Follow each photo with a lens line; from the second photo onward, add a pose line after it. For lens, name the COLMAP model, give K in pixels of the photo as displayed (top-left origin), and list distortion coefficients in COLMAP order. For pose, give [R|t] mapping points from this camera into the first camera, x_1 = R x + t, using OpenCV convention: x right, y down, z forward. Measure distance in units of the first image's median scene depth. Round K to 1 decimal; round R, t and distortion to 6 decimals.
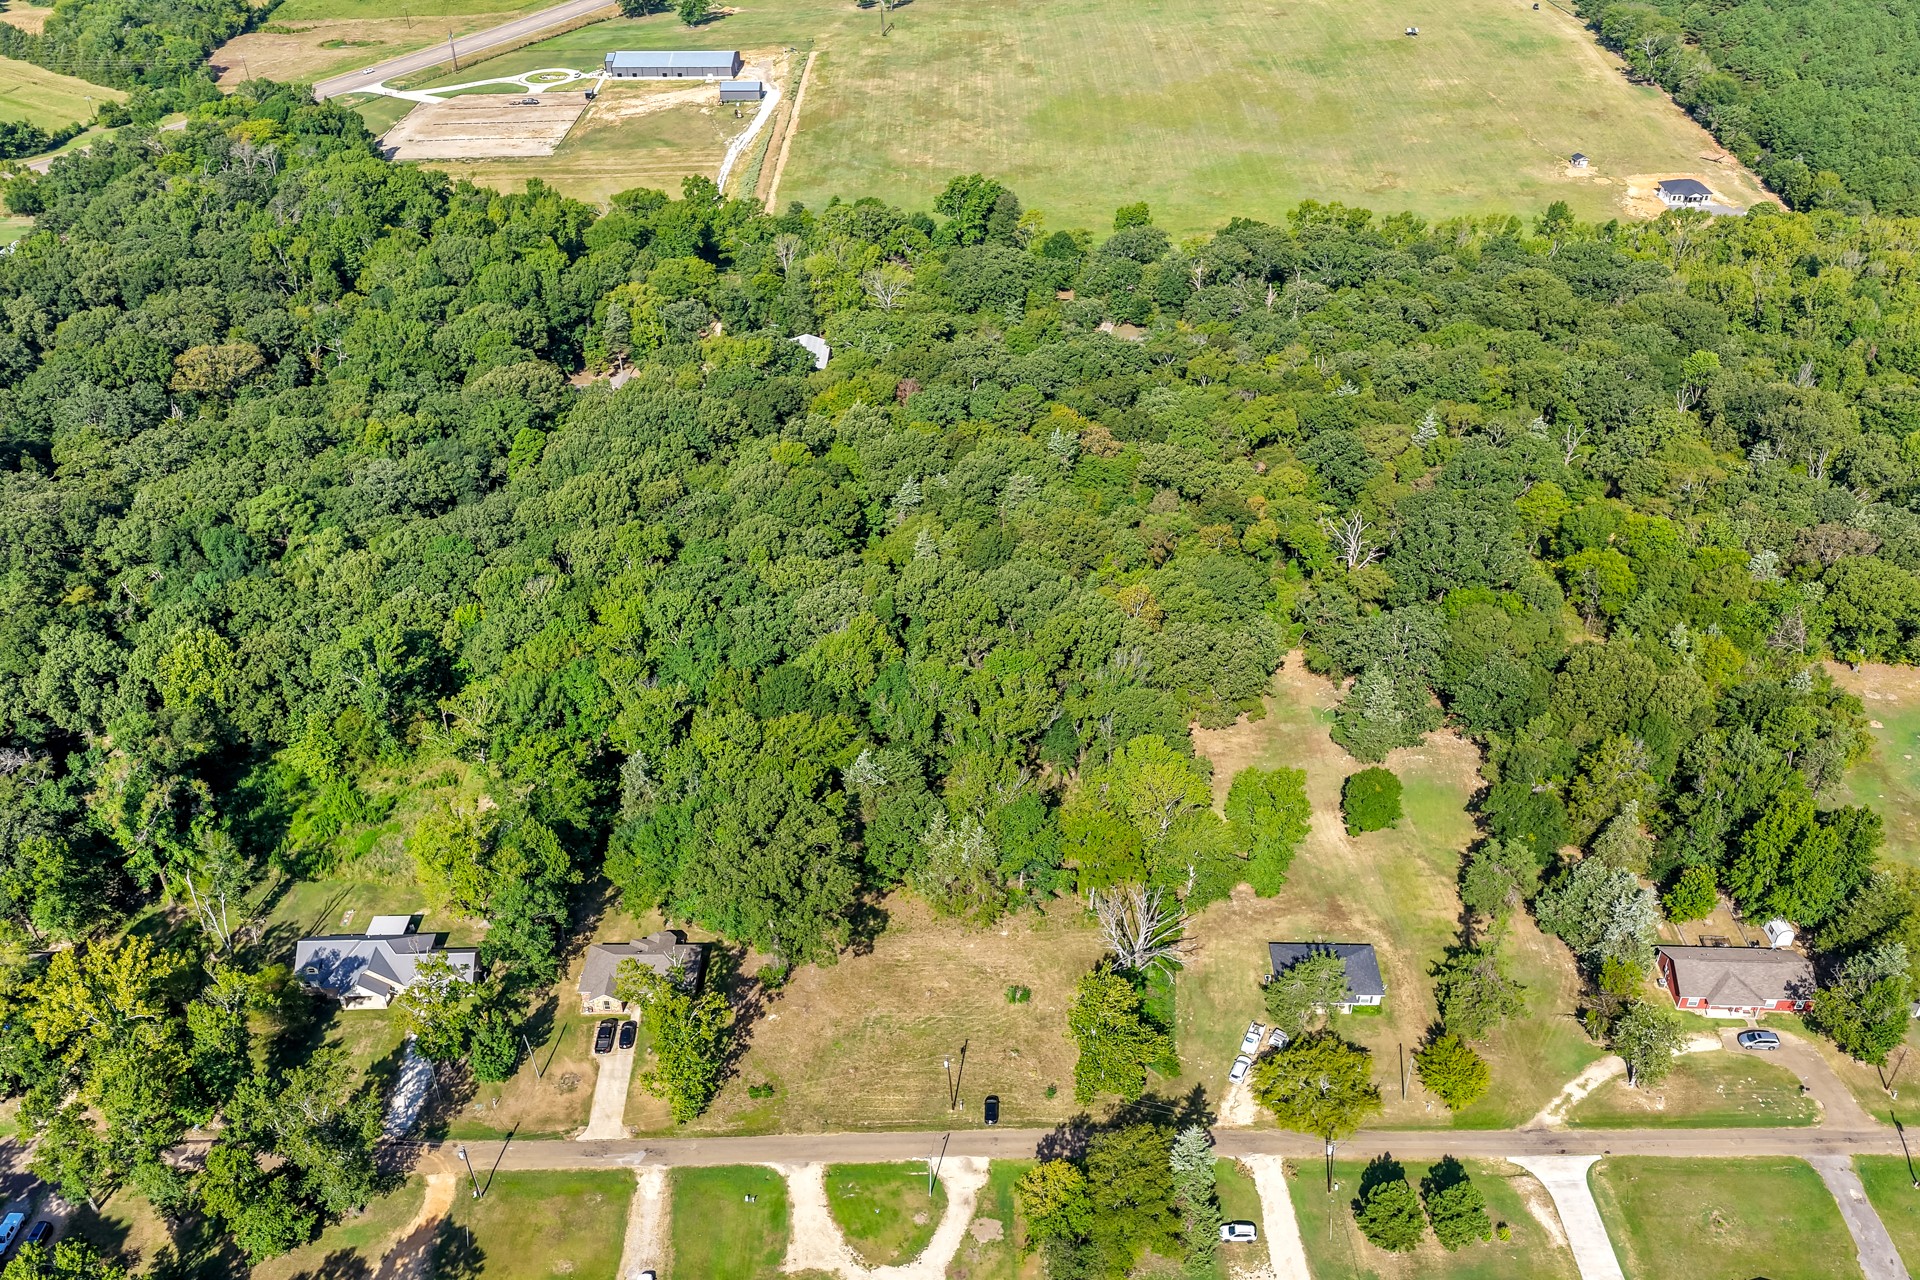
lens RADIAL K [[1620.8, 0, 960.0], [0, 1620.8, 640.0], [0, 0, 1]] dist [-0.021706, 0.054634]
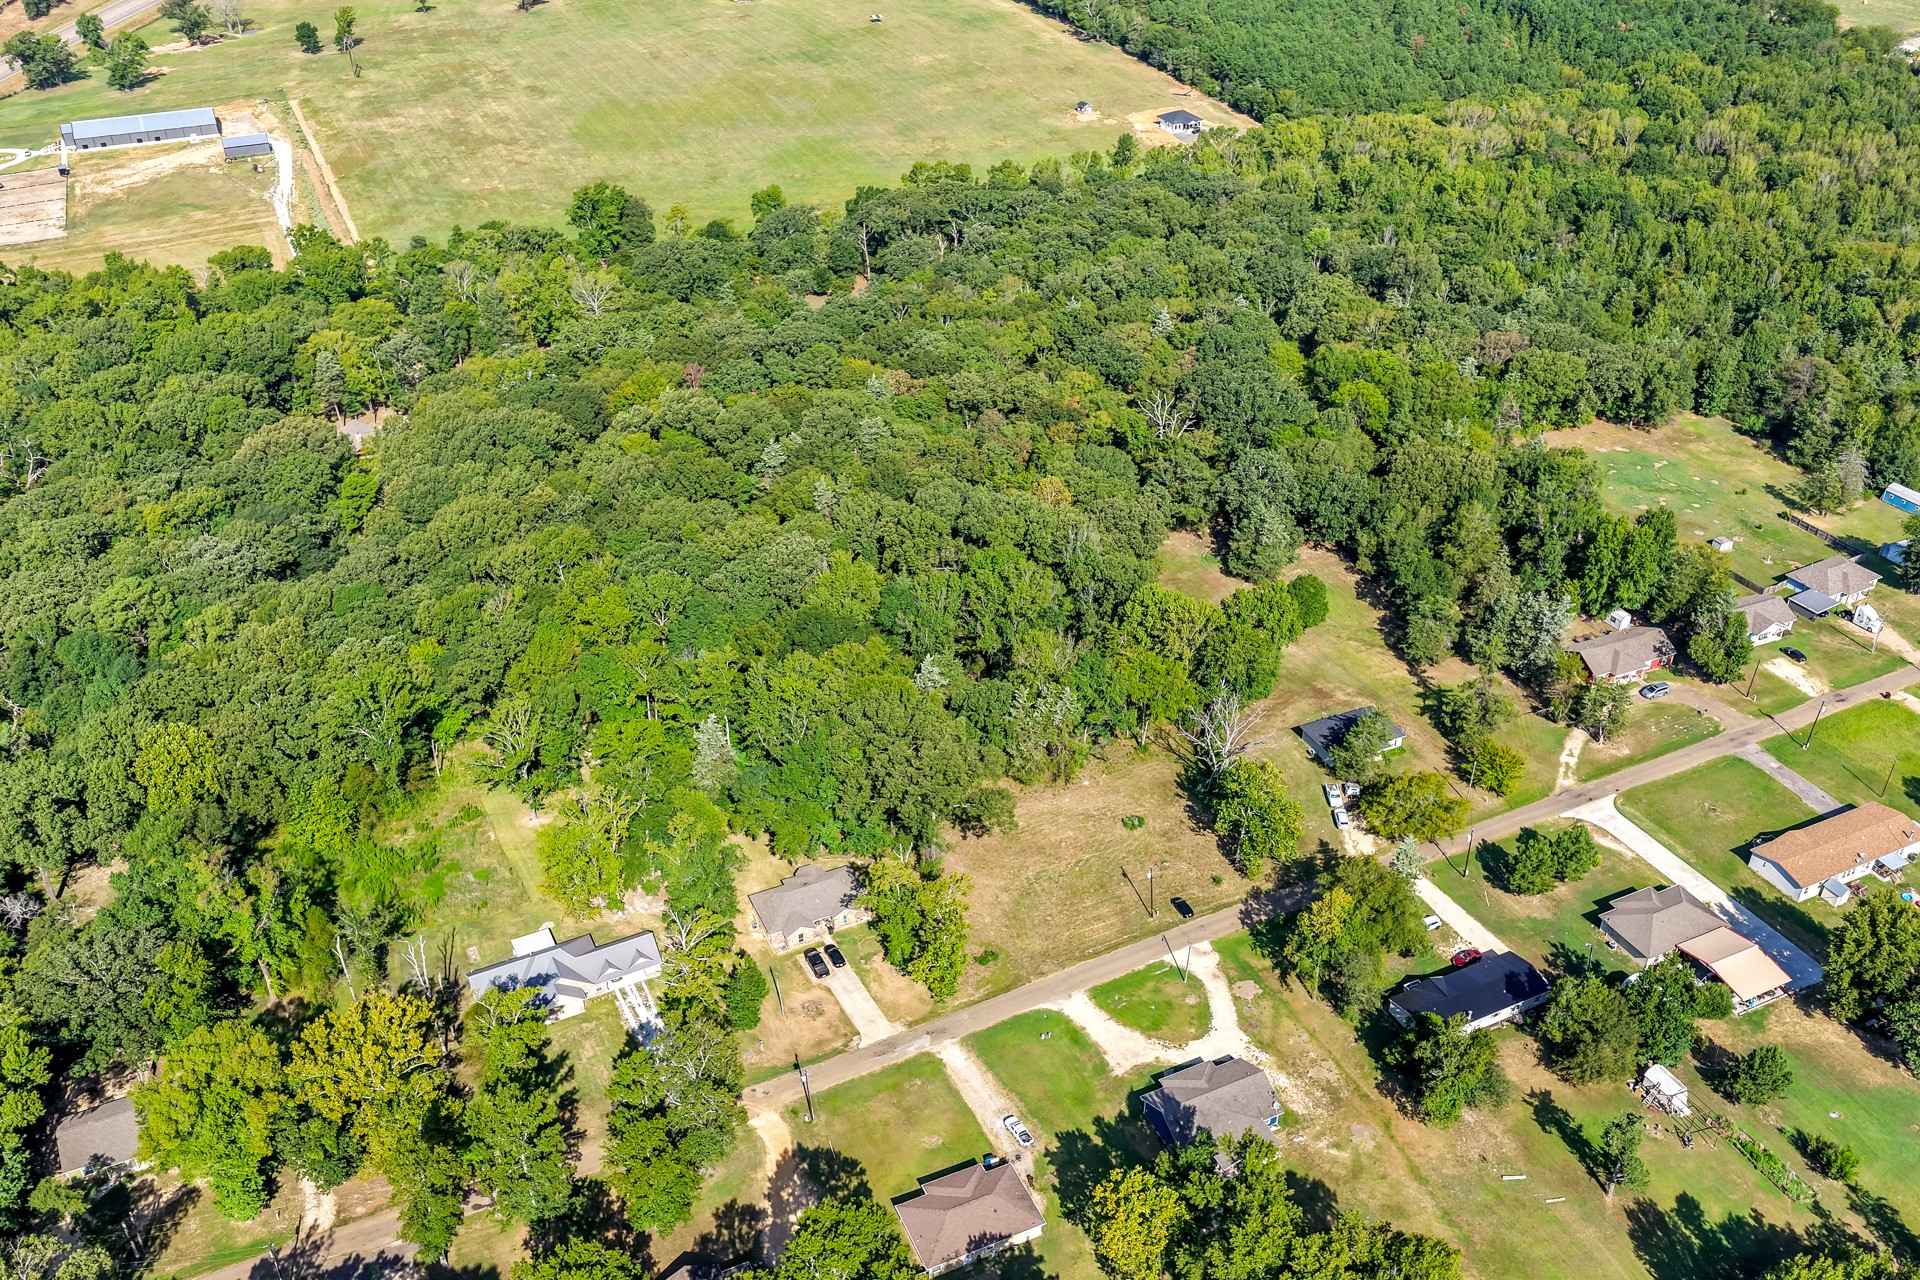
lens RADIAL K [[1620.8, 0, 960.0], [0, 1620.8, 640.0], [0, 0, 1]] dist [-0.021706, 0.054634]
pose [[0.903070, -0.233530, 0.360456, -0.279854], [0.239873, 0.970408, 0.027736, 0.021522], [-0.356266, 0.061416, 0.932364, -0.012071]]
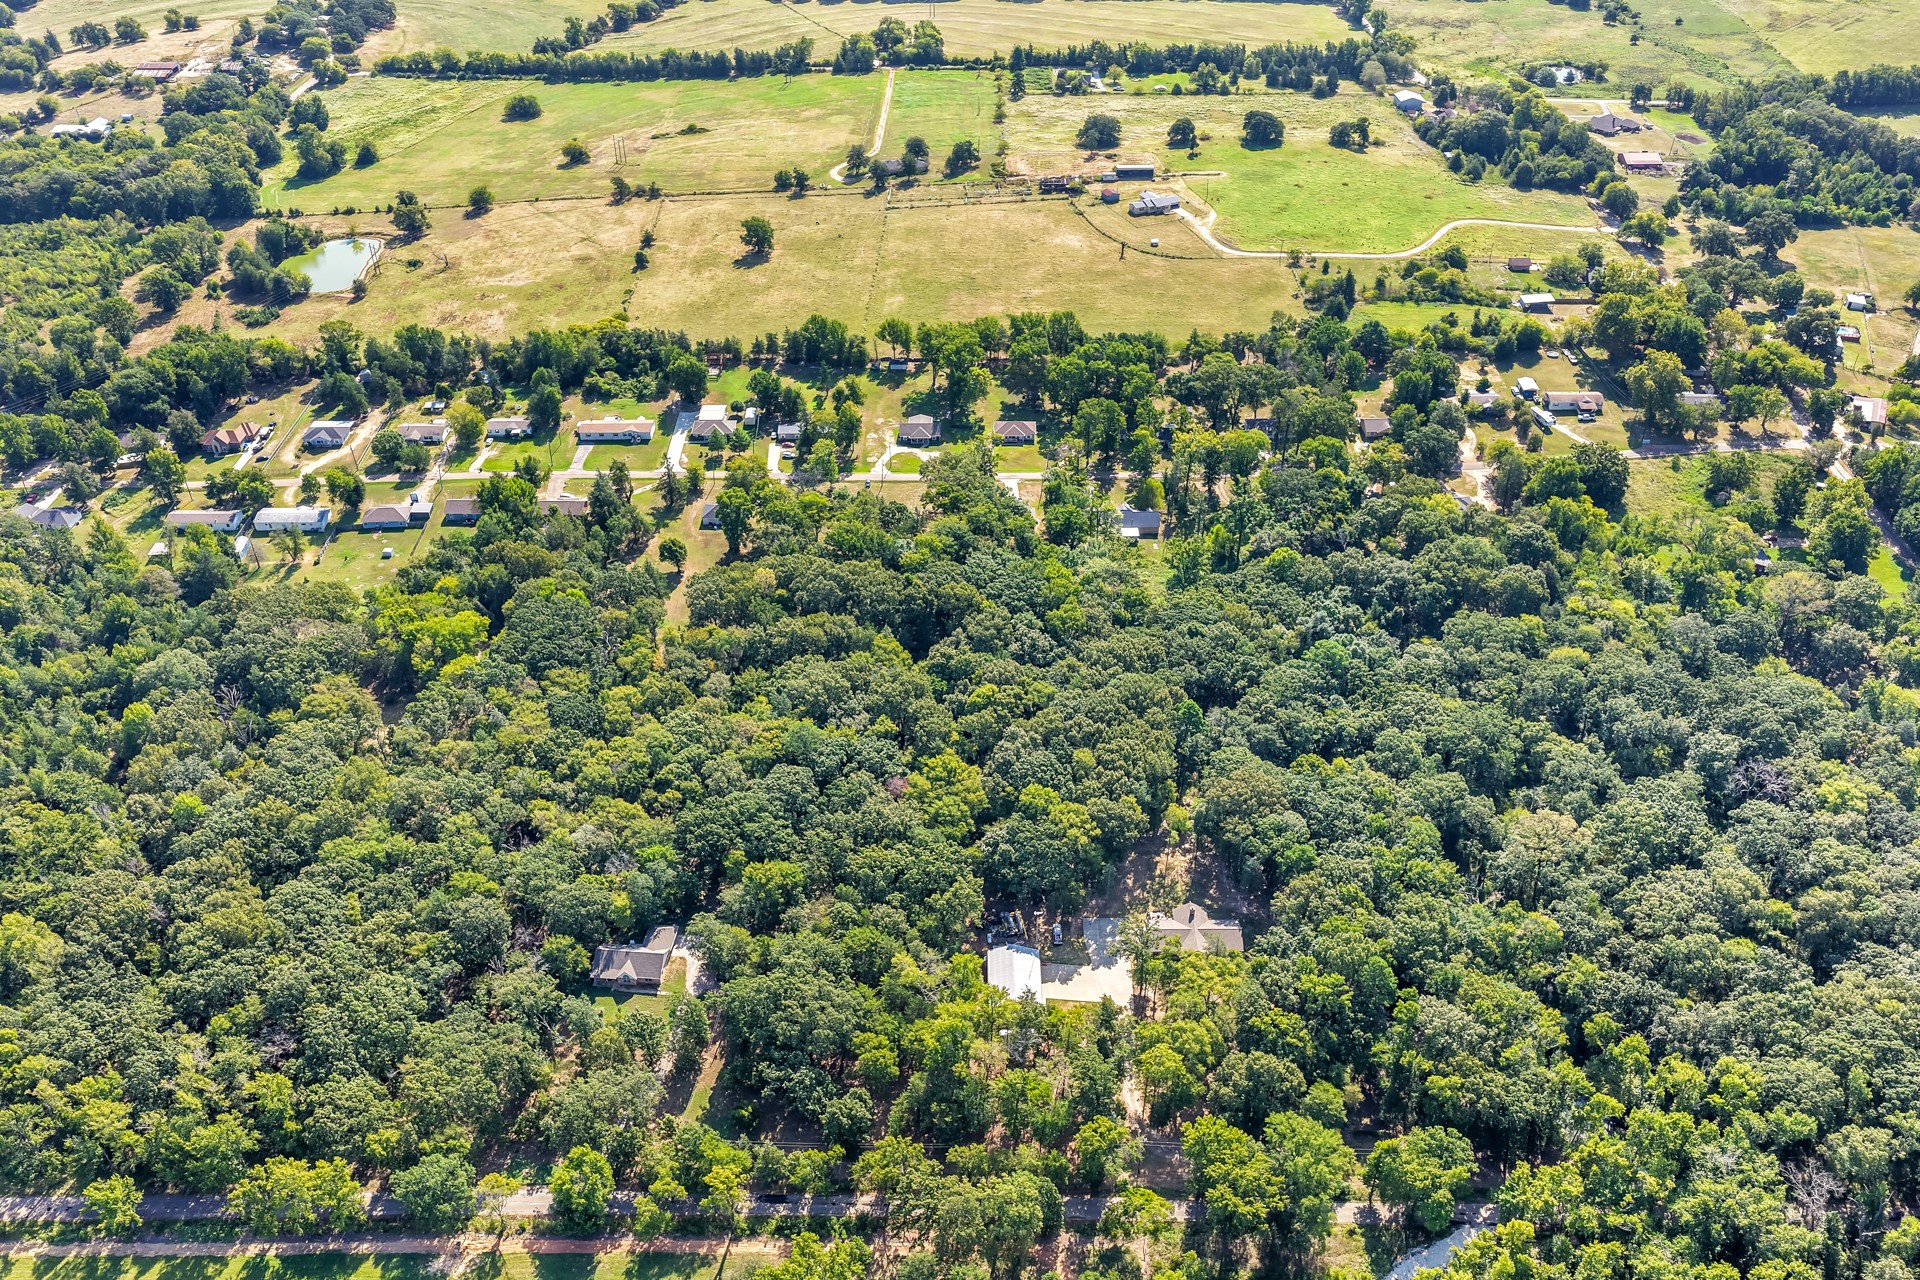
lens RADIAL K [[1620.8, 0, 960.0], [0, 1620.8, 640.0], [0, 0, 1]] dist [-0.021706, 0.054634]
pose [[-0.999805, 0.018545, 0.006837, -0.083096], [0.012783, 0.342844, 0.939306, -1.224618], [0.015075, 0.939209, -0.343014, 1.234413]]
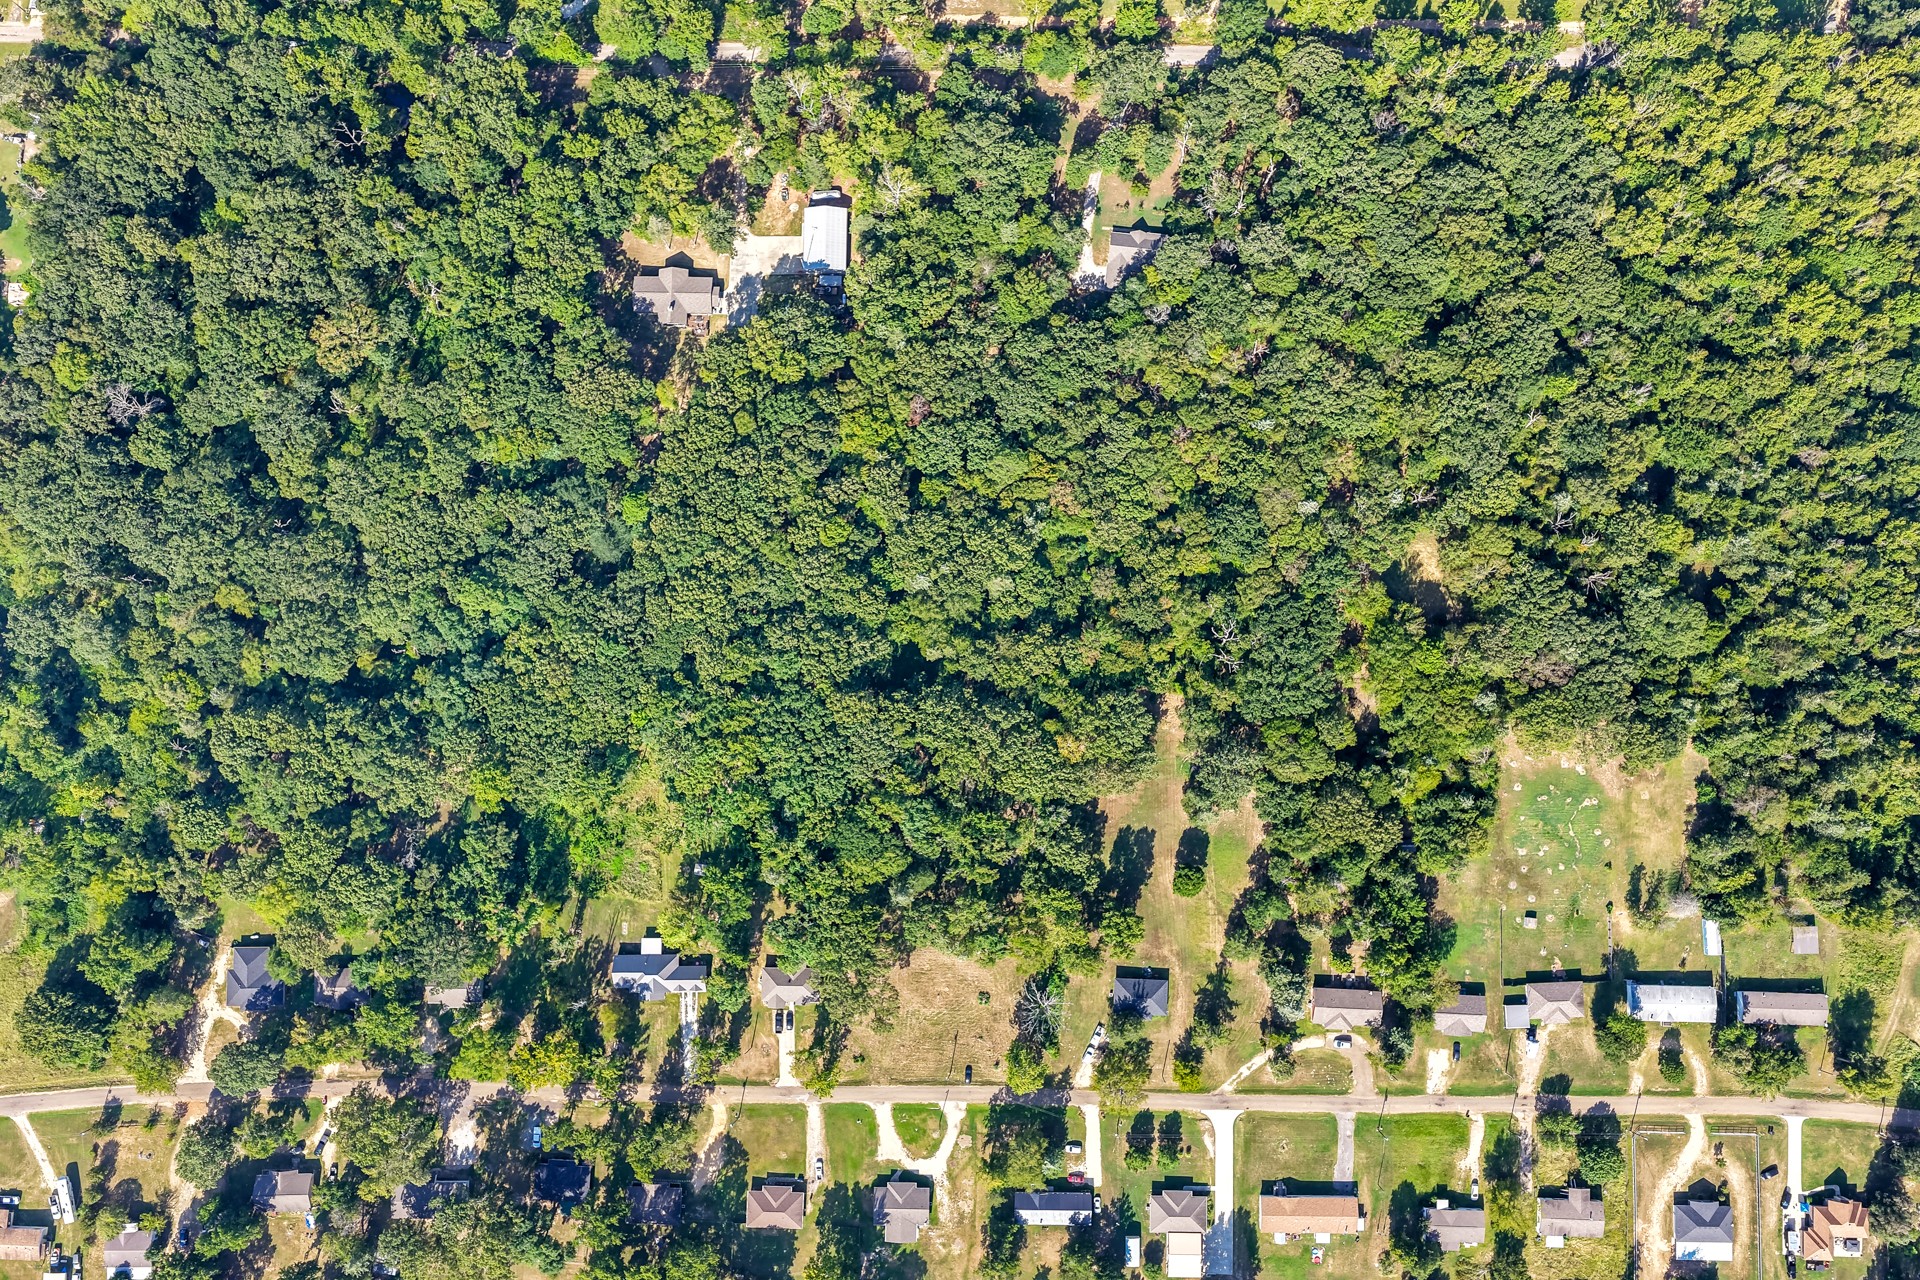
lens RADIAL K [[1620.8, 0, 960.0], [0, 1620.8, 640.0], [0, 0, 1]] dist [-0.021706, 0.054634]
pose [[0.999920, 0.012529, 0.001833, -0.001505], [-0.009131, 0.613170, 0.789898, -0.995863], [0.008773, -0.789852, 0.613235, 0.082916]]
